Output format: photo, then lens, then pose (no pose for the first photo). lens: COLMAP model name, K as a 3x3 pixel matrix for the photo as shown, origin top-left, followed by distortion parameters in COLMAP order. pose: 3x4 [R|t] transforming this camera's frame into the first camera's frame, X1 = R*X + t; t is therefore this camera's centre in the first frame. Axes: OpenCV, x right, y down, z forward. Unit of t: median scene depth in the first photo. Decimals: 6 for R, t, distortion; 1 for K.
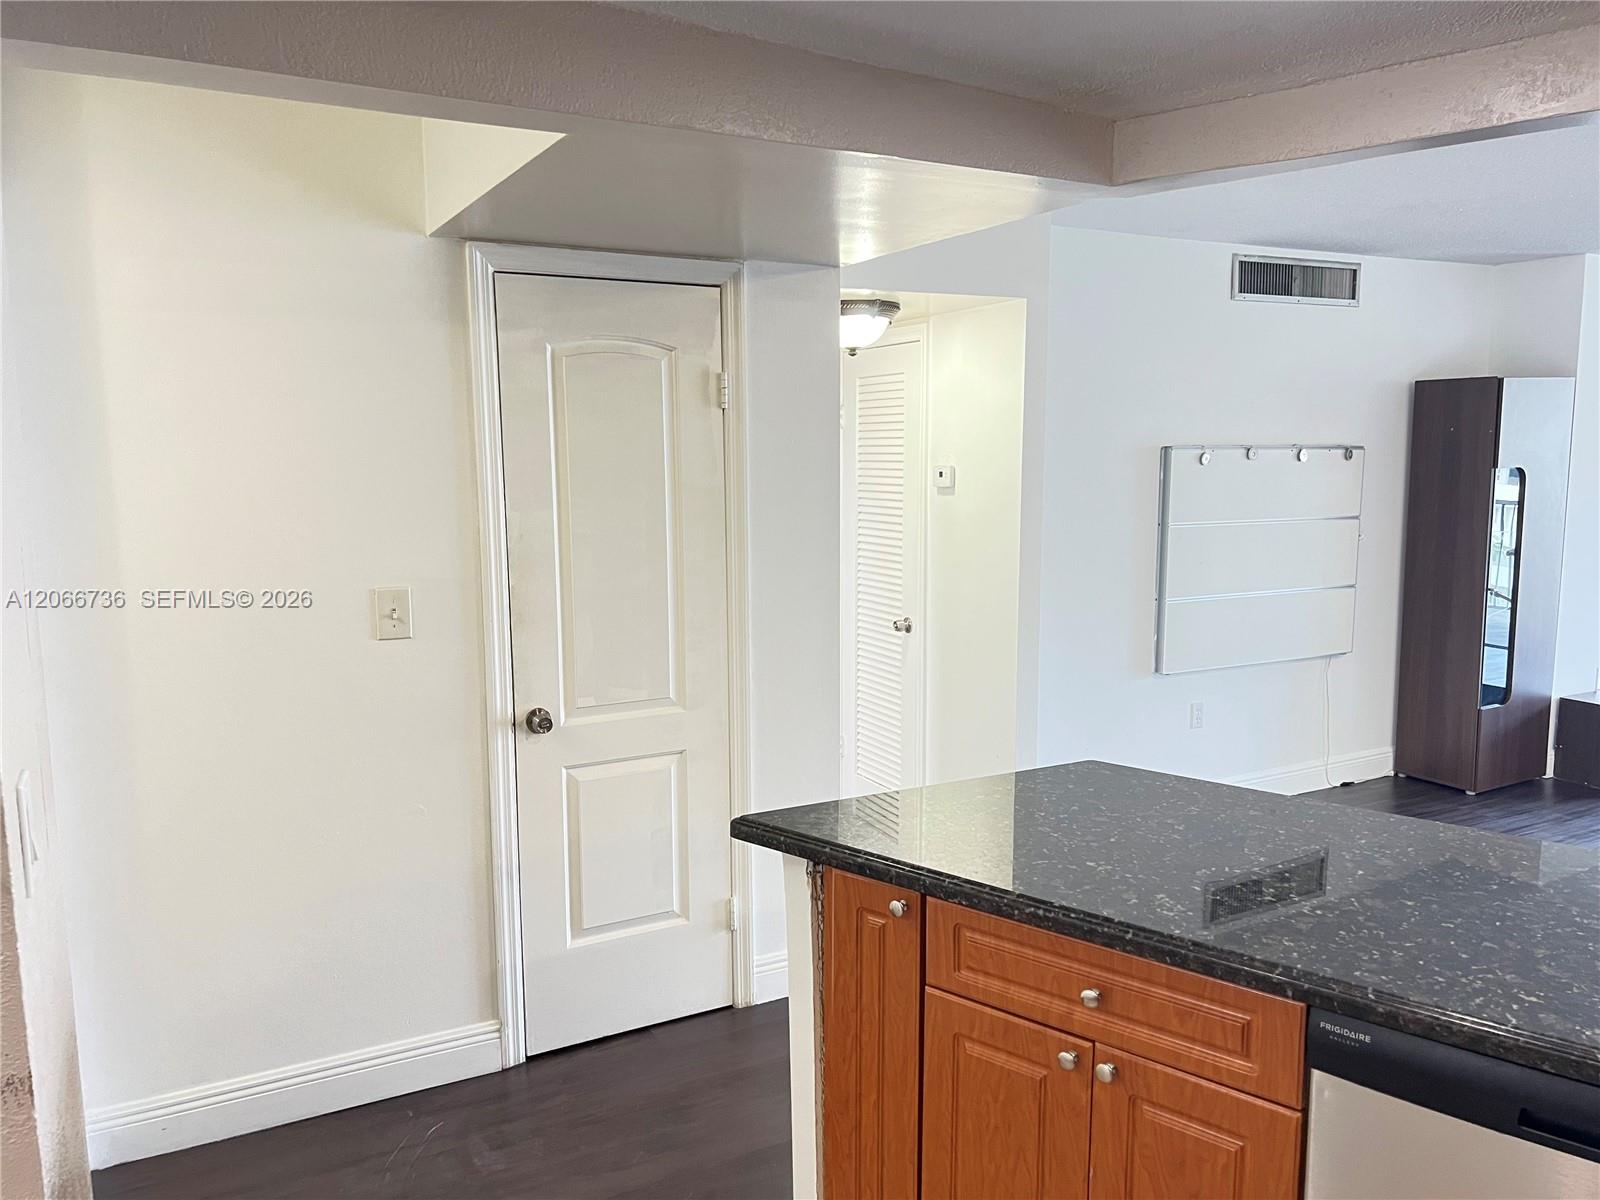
lens RADIAL K [[1195.0, 0, 818.2], [0, 1195.0, 612.4], [0, 0, 1]] dist [0.073071, -0.076635]
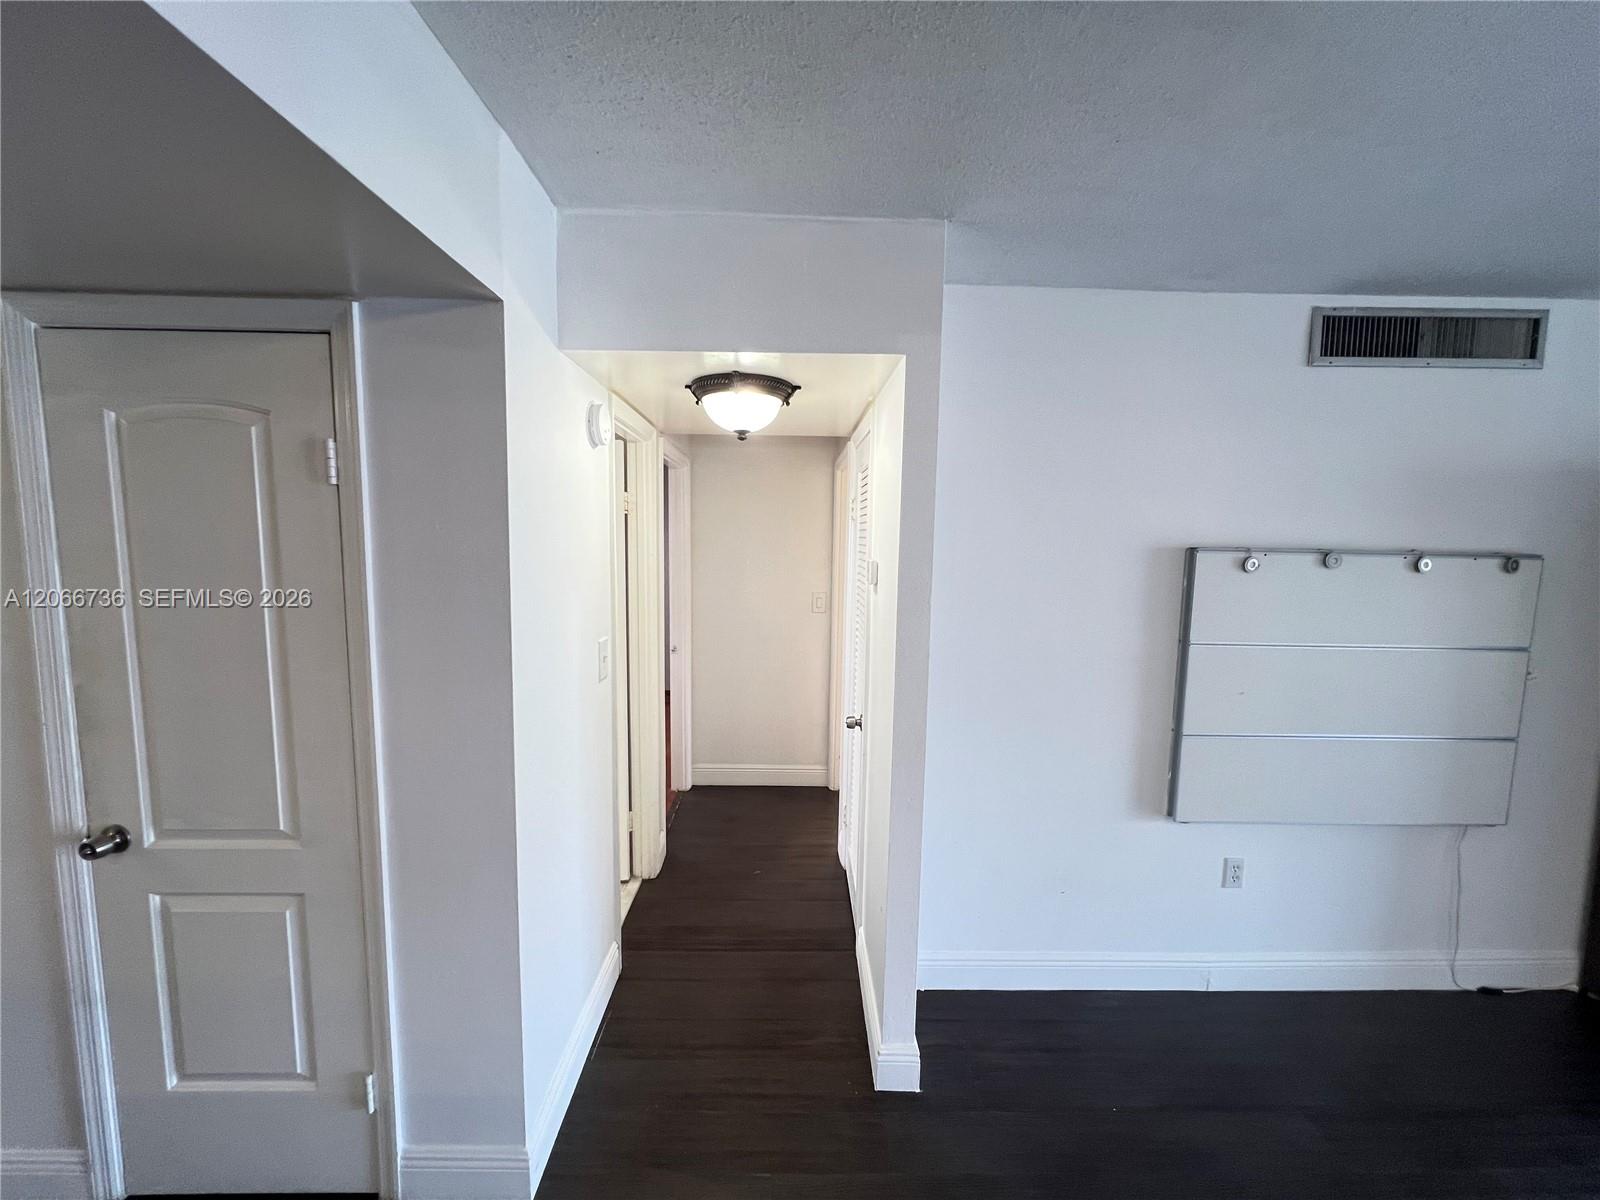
lens RADIAL K [[641.2, 0, 798.1], [0, 641.2, 600.6], [0, 0, 1]] dist [-0.000819, 0.000622]
pose [[0.885750, 0.067050, -0.459294, 0.251029], [-0.083088, 0.996433, -0.014771, -0.072101], [0.456665, 0.051245, 0.888162, 0.486075]]
